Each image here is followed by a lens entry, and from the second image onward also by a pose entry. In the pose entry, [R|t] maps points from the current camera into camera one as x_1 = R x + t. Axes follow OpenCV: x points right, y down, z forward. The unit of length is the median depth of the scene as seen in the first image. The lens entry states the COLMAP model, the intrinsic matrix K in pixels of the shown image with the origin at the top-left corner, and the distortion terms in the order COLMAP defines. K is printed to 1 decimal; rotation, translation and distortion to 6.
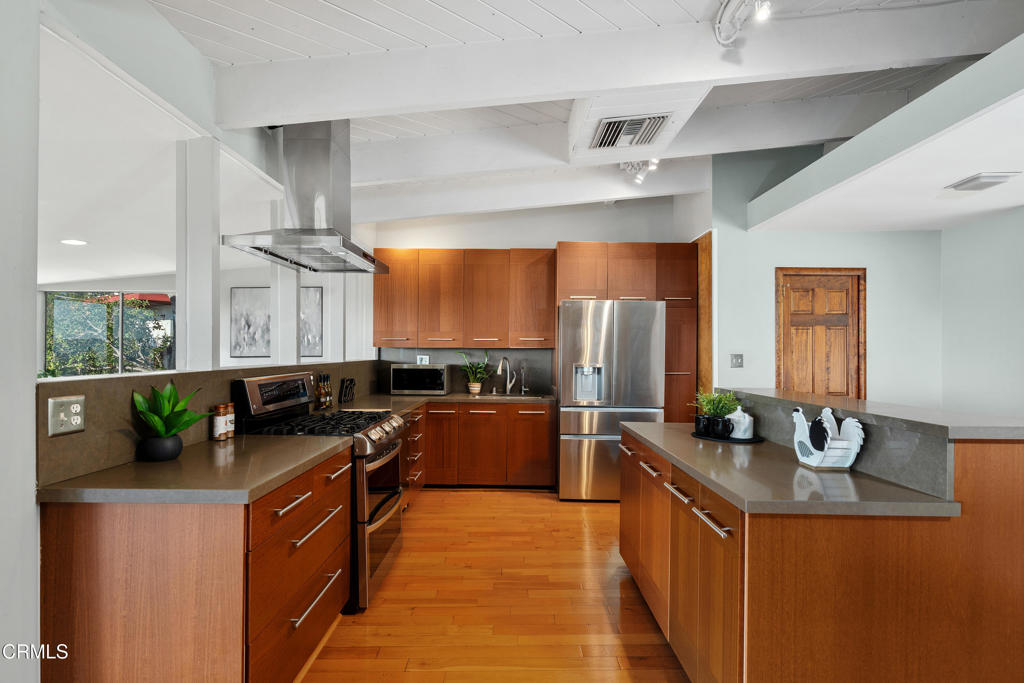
lens RADIAL K [[474.5, 0, 512.3], [0, 474.5, 354.8], [0, 0, 1]] dist [-0.002415, 0.002122]
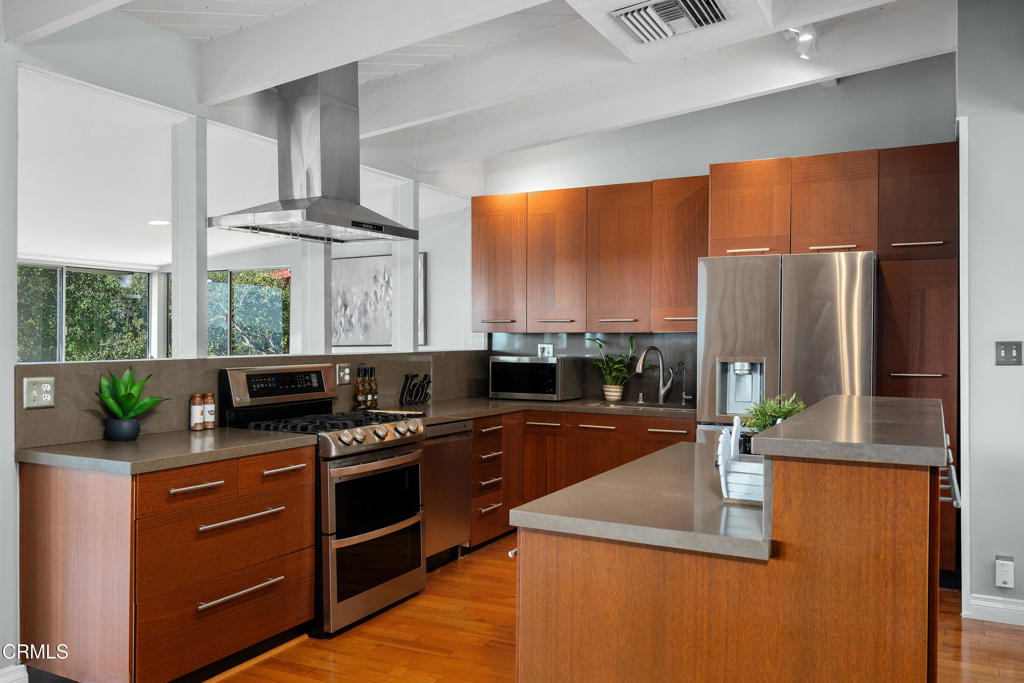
lens RADIAL K [[824.7, 0, 508.3], [0, 824.7, 345.4], [0, 0, 1]] dist [0.019245, -0.011634]
pose [[0.885301, 0.001090, -0.465018, 0.655281], [-0.000101, 0.999998, 0.002152, 0.001660], [0.465019, -0.001859, 0.885299, -0.183171]]
